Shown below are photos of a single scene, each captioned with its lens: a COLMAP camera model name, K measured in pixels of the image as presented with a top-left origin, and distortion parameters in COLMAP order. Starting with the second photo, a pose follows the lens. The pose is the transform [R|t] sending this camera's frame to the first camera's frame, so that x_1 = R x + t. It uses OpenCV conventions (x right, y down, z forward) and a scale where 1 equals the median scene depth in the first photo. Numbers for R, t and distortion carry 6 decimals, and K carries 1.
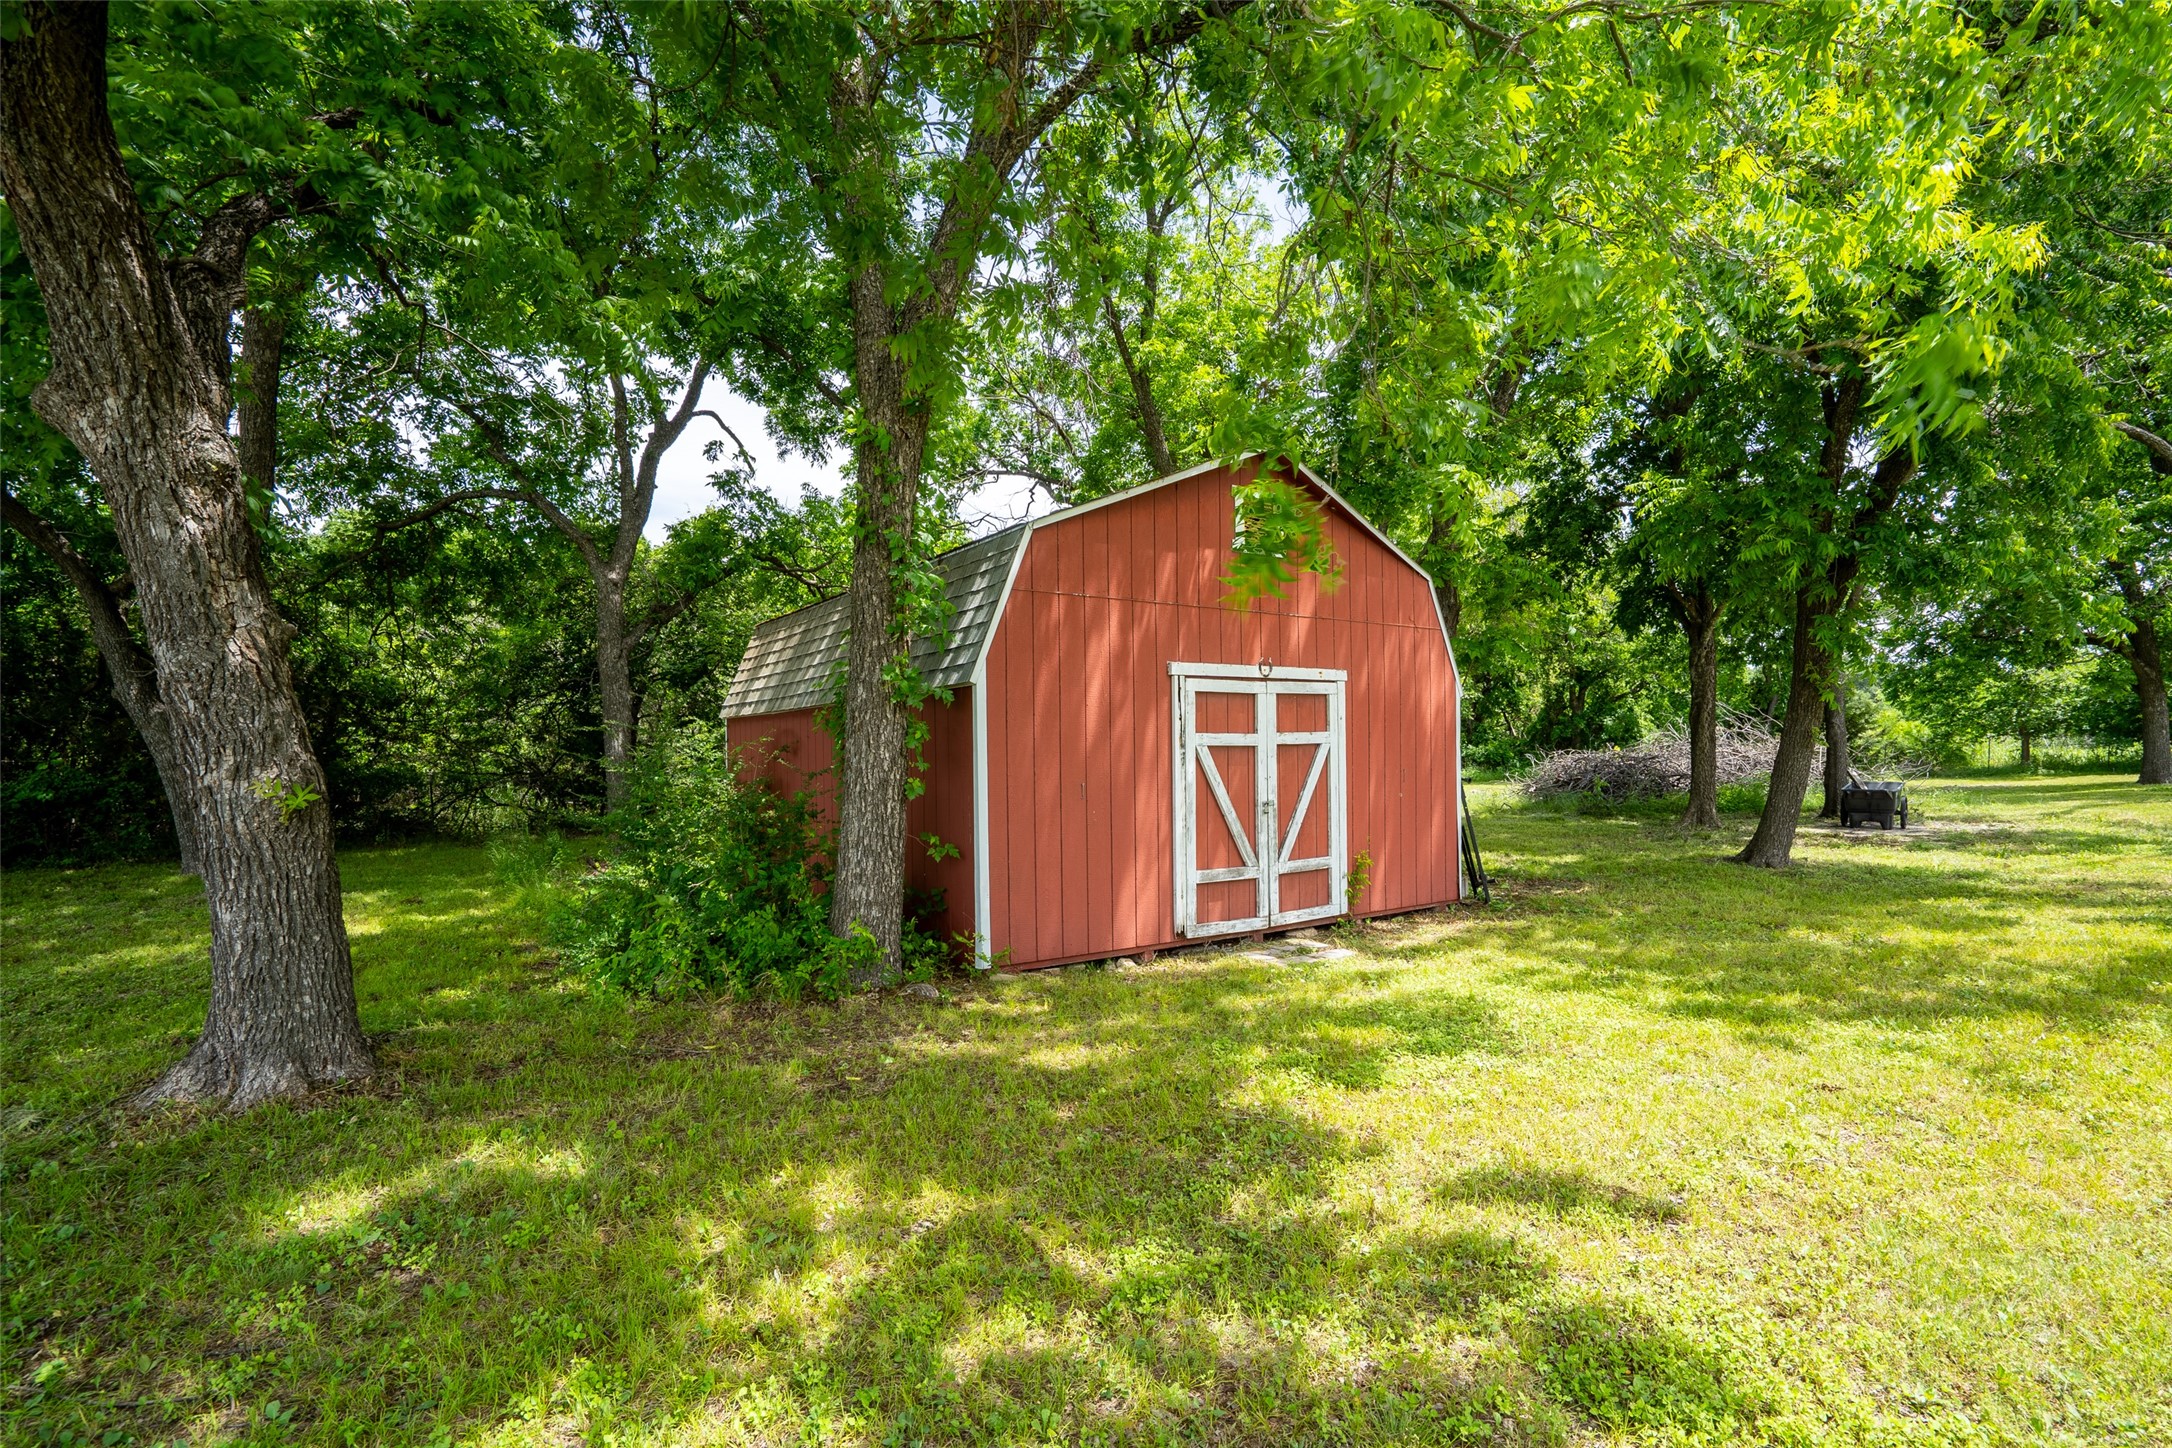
lens RADIAL K [[985.3, 0, 1091.2], [0, 985.3, 732.9], [0, 0, 1]] dist [-0.005154, 0.003763]
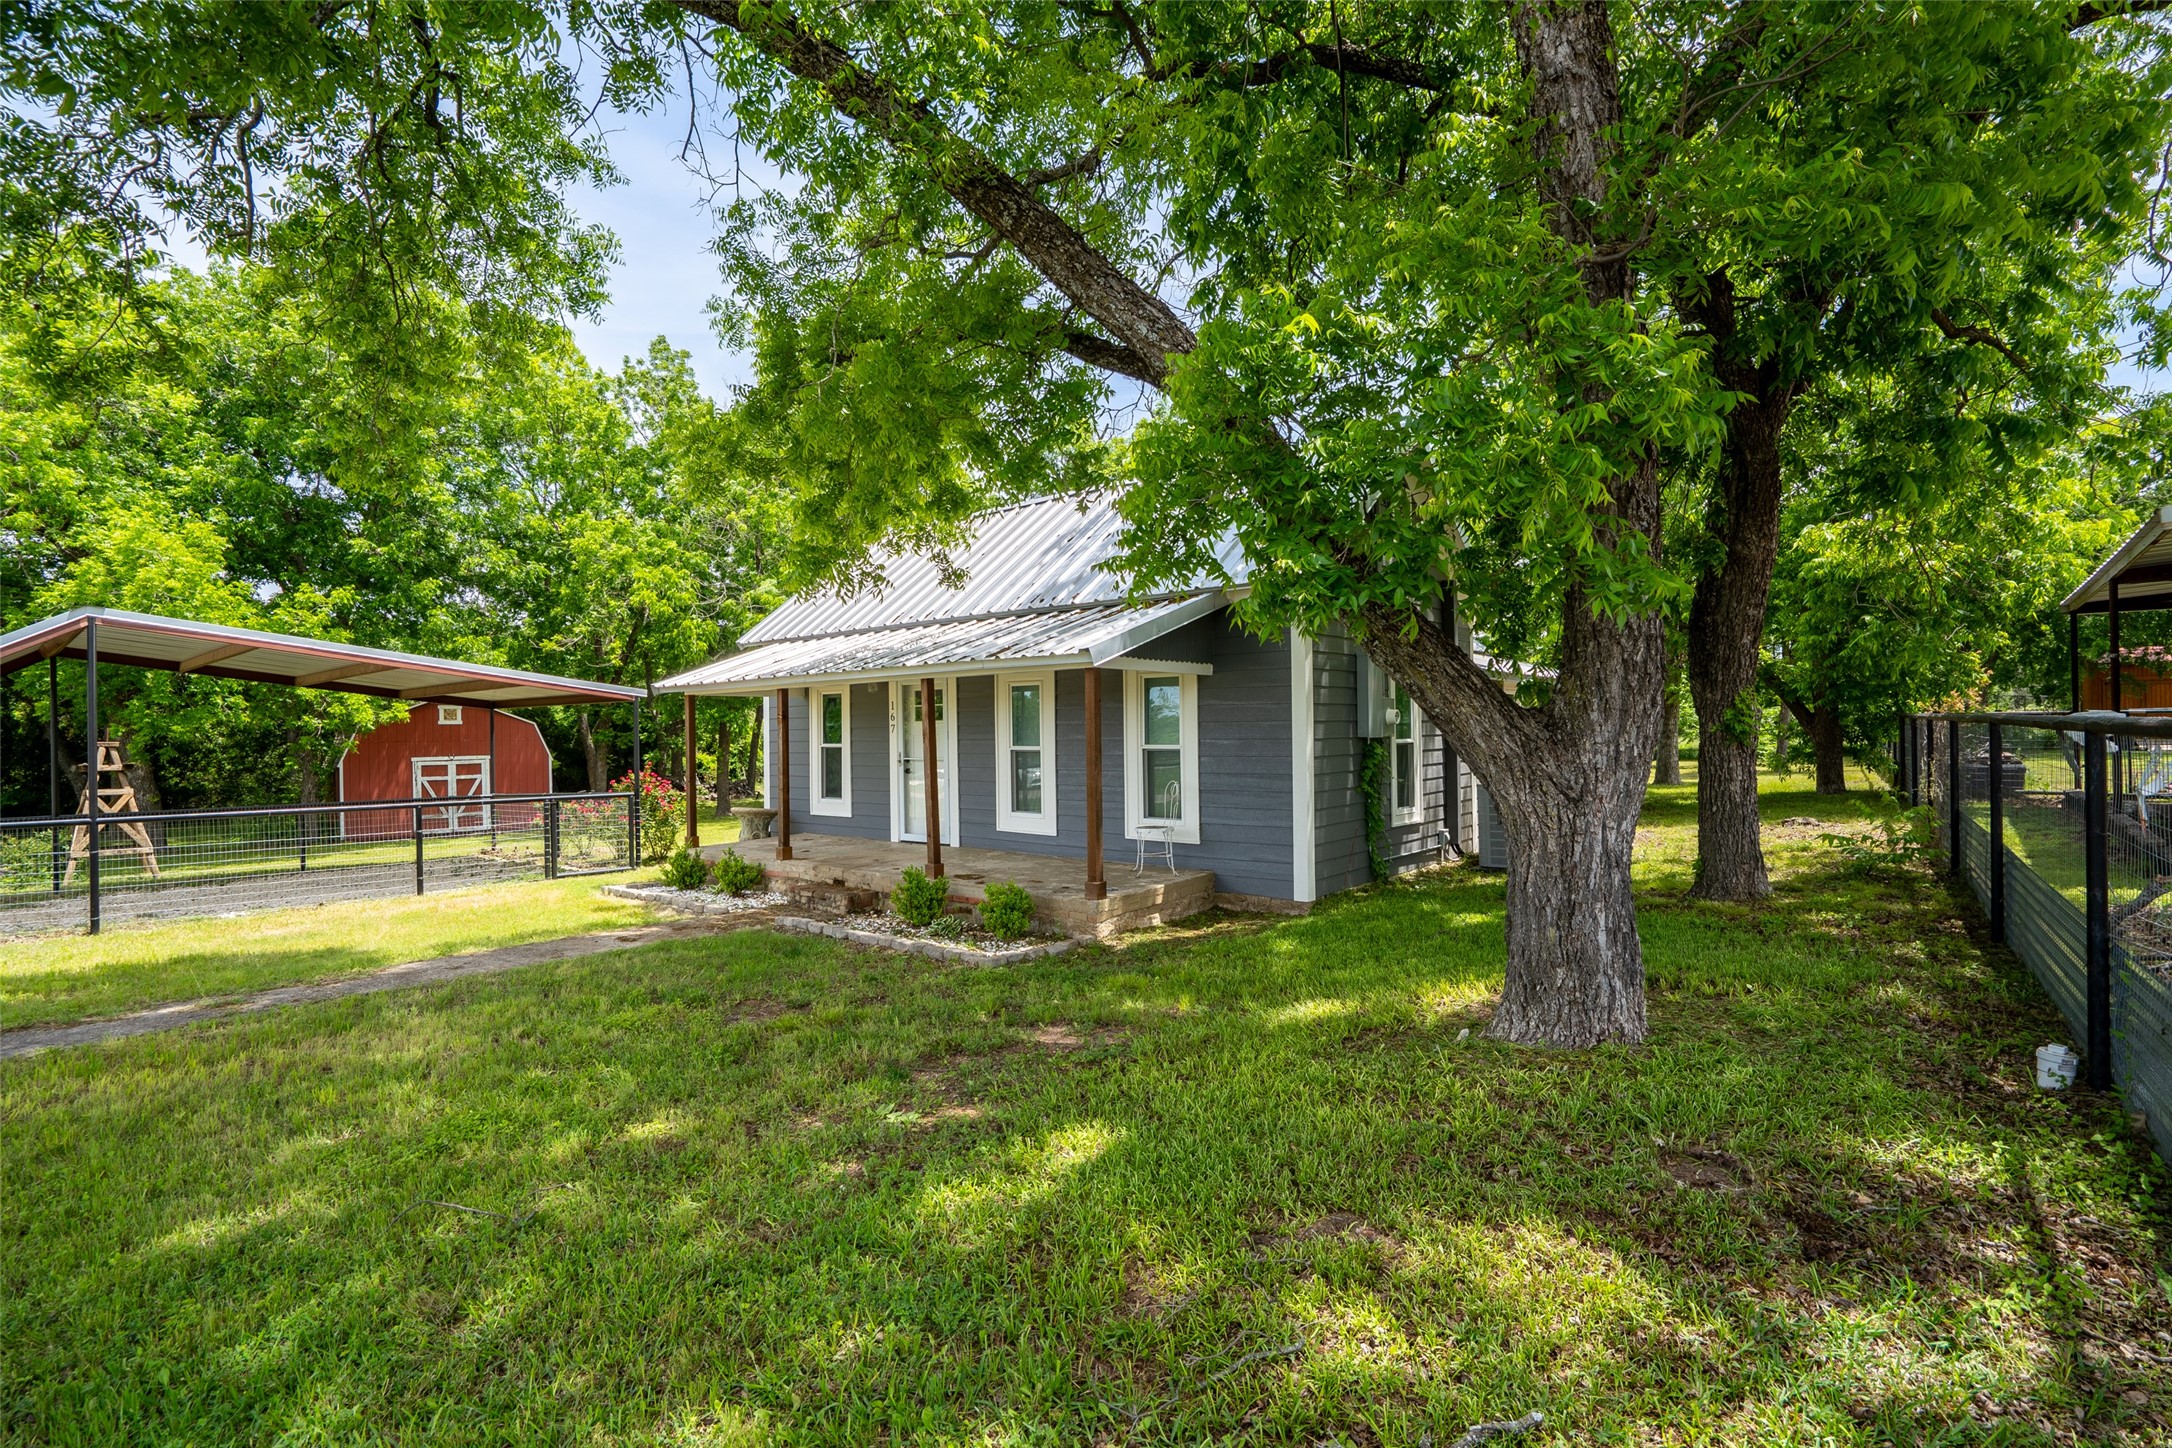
lens RADIAL K [[985.3, 0, 1085.1], [0, 985.3, 729.4], [0, 0, 1]] dist [-0.005154, 0.003763]
pose [[0.995073, -0.010282, 0.098610, 2.063445], [0.009795, 0.999937, 0.005419, -0.161462], [-0.098659, -0.004426, 0.995111, -2.679632]]
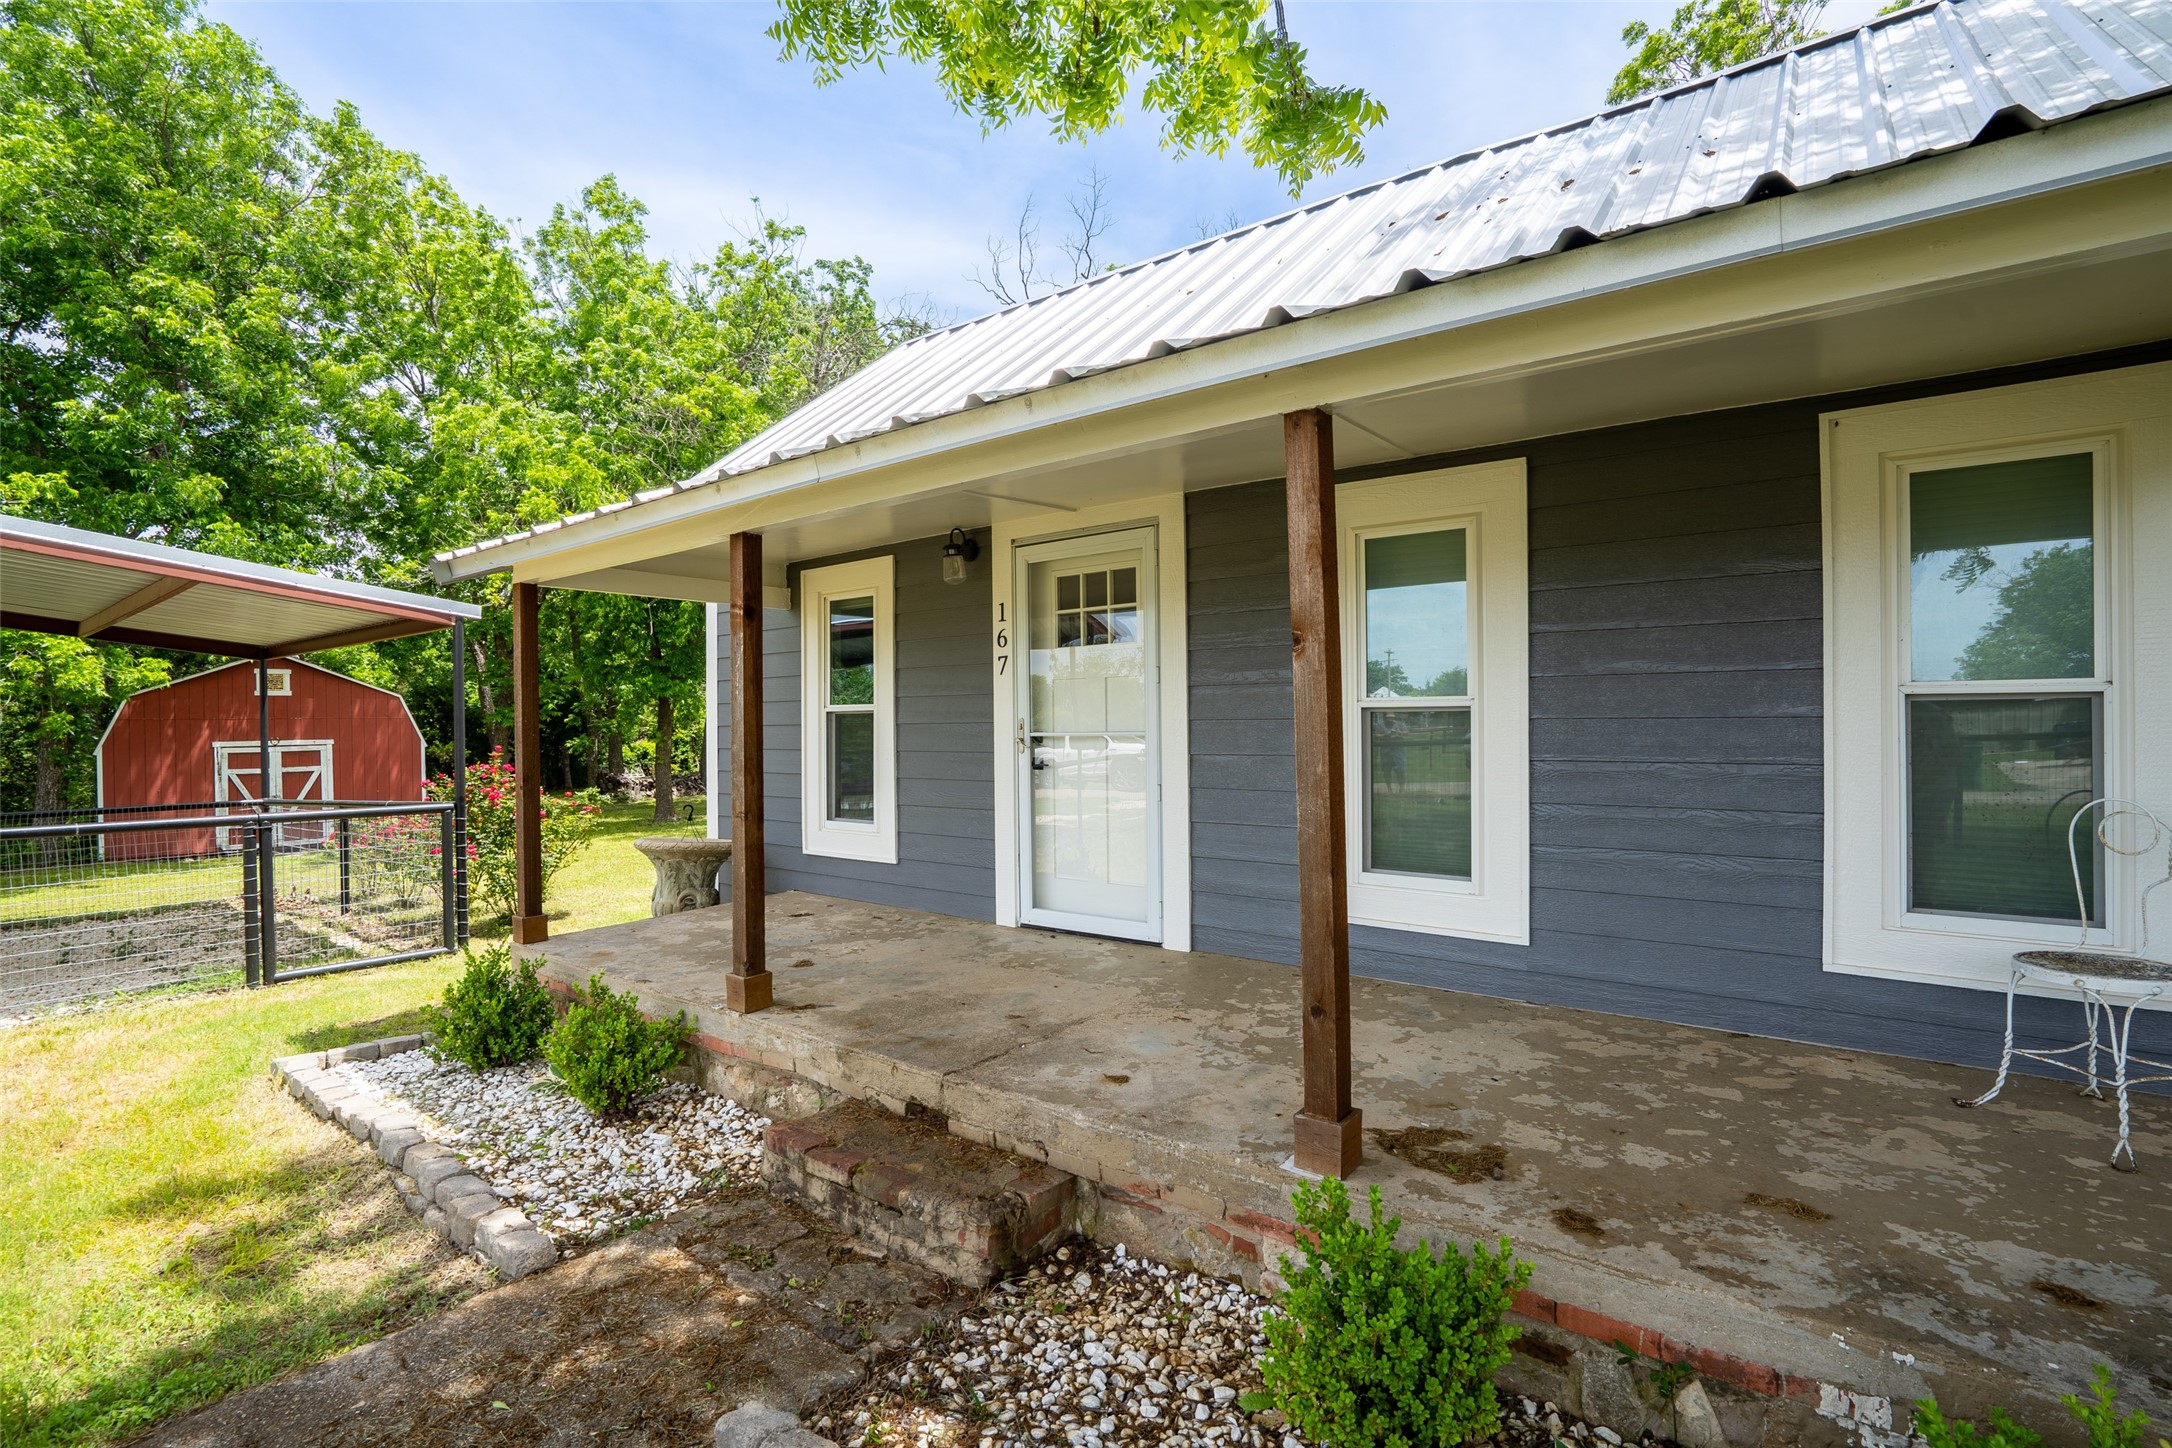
lens RADIAL K [[985.3, 0, 1067.7], [0, 985.3, 727.1], [0, 0, 1]] dist [-0.005154, 0.003763]
pose [[0.992708, -0.009234, 0.120186, 1.863343], [0.007729, 0.999886, 0.012982, -0.119403], [-0.120292, -0.011959, 0.992666, -1.701034]]
